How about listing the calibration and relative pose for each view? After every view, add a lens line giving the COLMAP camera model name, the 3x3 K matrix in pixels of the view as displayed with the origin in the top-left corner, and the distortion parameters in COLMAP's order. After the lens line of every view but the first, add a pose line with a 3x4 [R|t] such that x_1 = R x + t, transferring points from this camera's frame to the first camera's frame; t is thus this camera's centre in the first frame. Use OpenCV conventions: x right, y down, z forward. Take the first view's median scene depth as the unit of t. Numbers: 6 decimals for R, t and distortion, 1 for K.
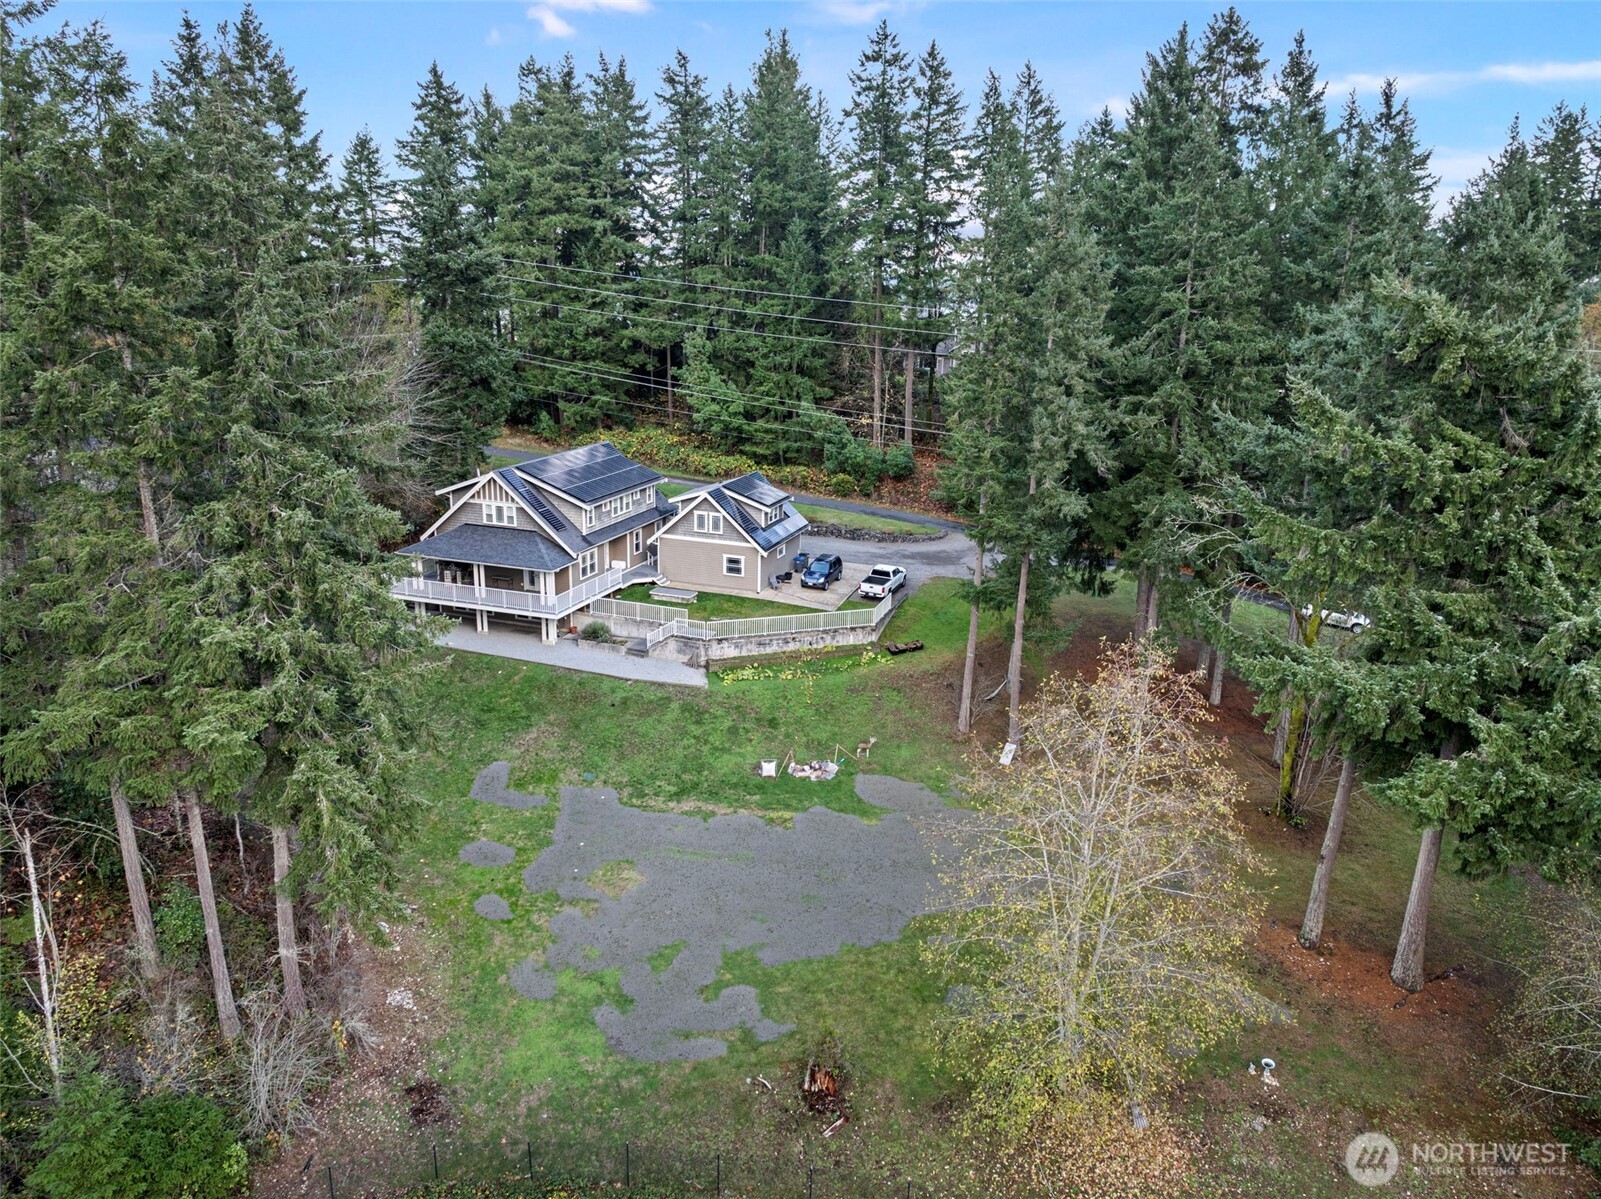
lens RADIAL K [[1119.6, 0, 800.6], [0, 1119.6, 580.7], [0, 0, 1]] dist [-0.029393, -0.003528]
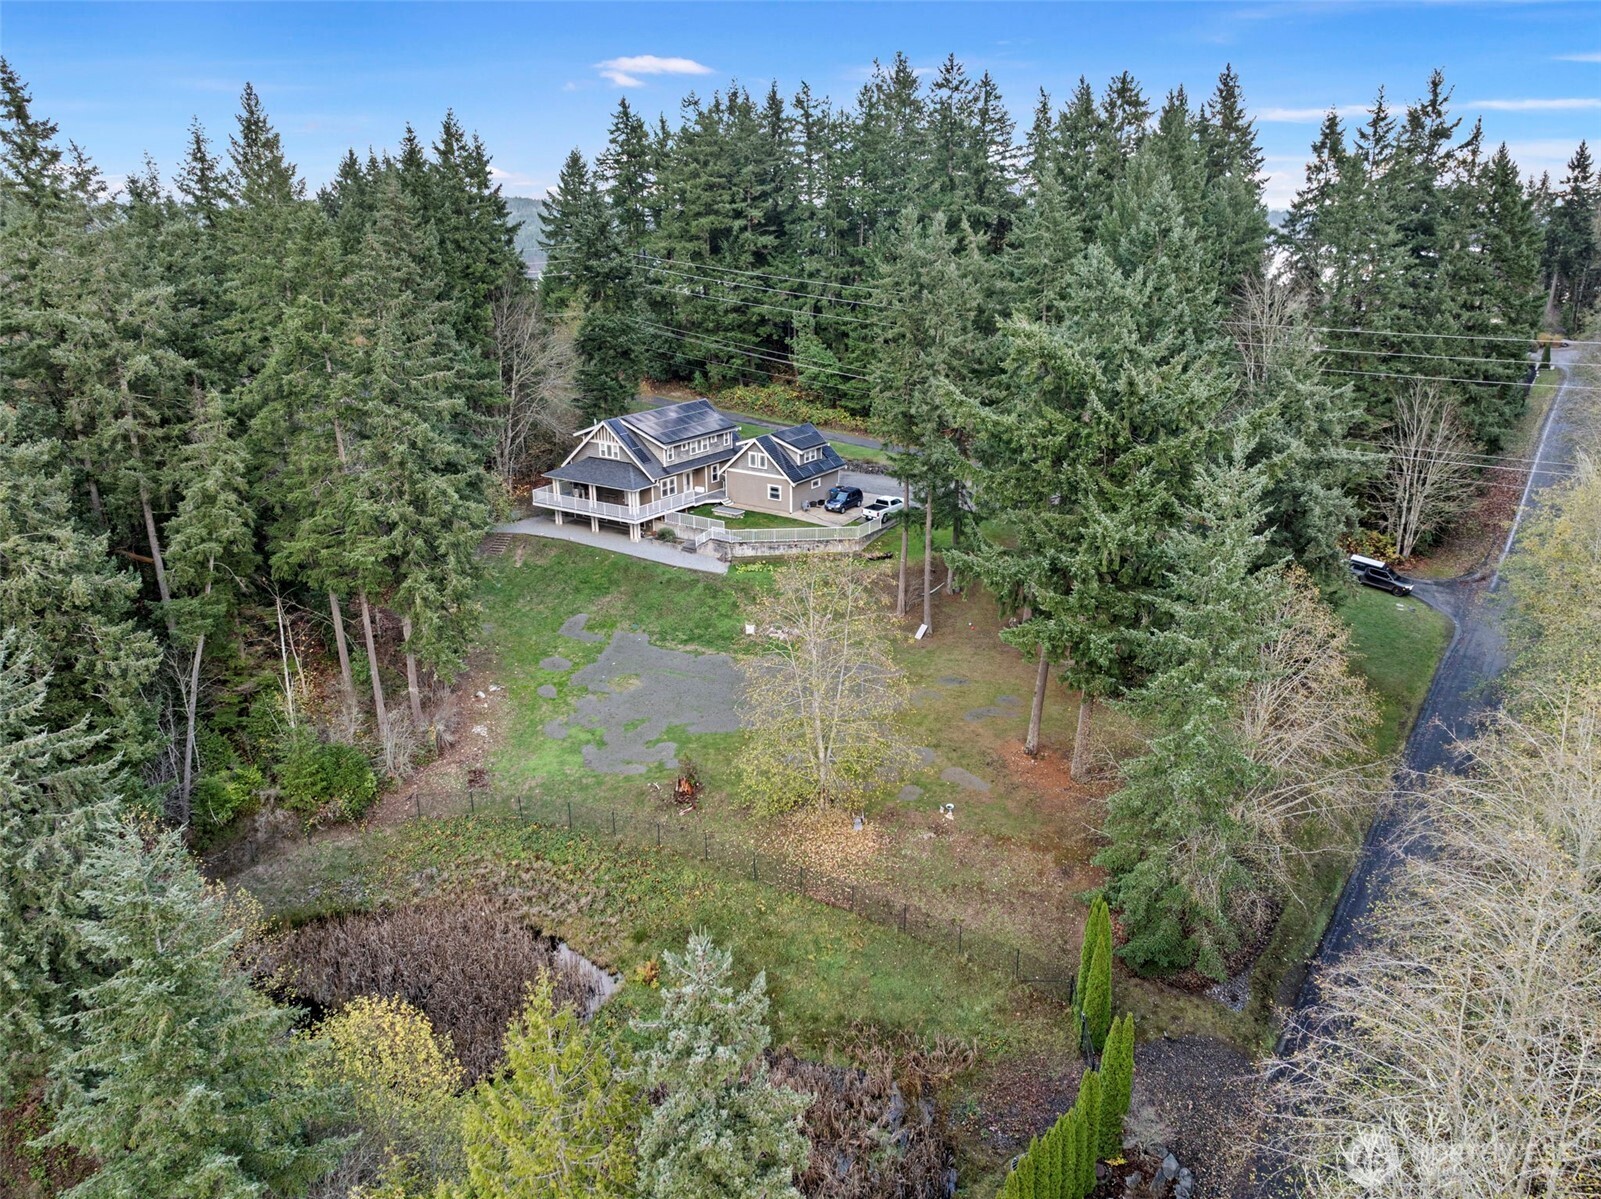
lens RADIAL K [[1119.6, 0, 800.6], [0, 1119.6, 580.7], [0, 0, 1]] dist [-0.029393, -0.003528]
pose [[0.966883, 0.052820, -0.249694, 0.332155], [-0.039938, 0.997610, 0.056381, 0.016161], [0.252075, -0.044542, 0.966682, -0.332416]]
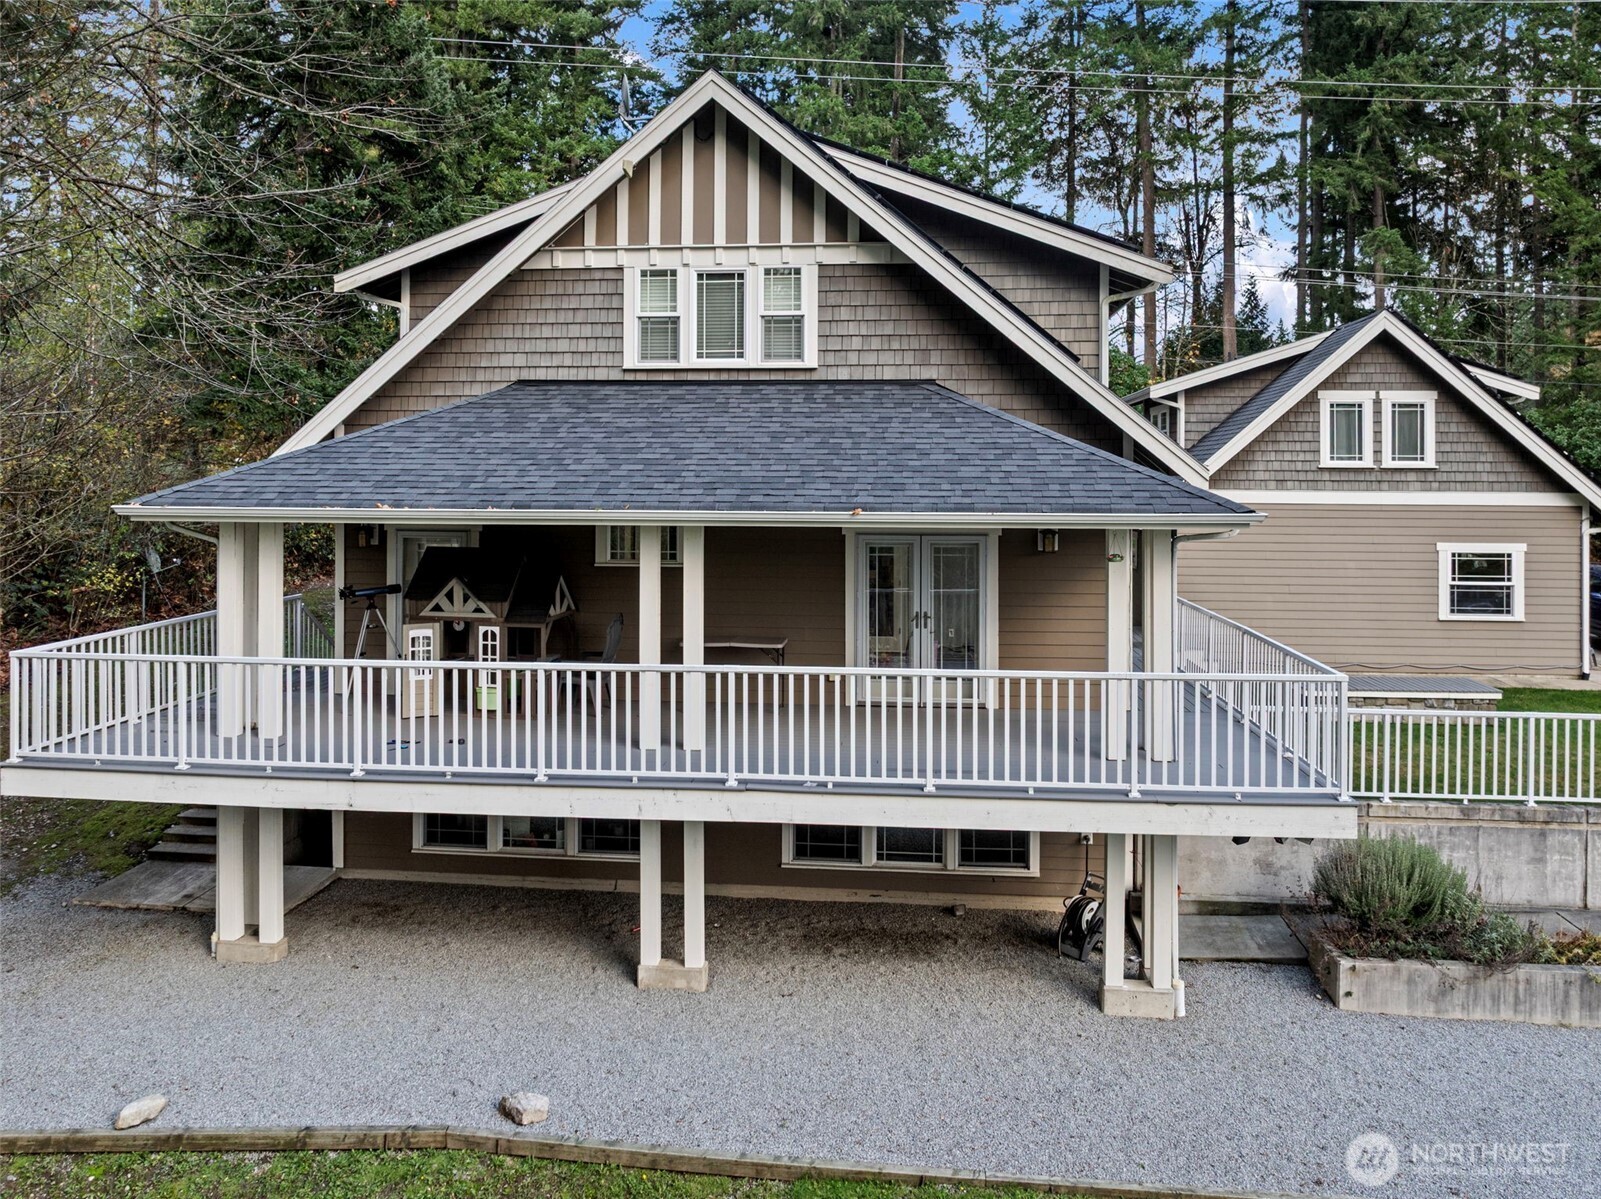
lens RADIAL K [[1085.6, 0, 764.0], [0, 1085.6, 488.9], [0, 0, 1]] dist [-0.005152, -0.001315]
pose [[0.978876, -0.019949, 0.203477, -0.296468], [0.070092, 0.967660, -0.242325, 0.016744], [-0.192063, 0.251468, 0.948618, 0.812587]]
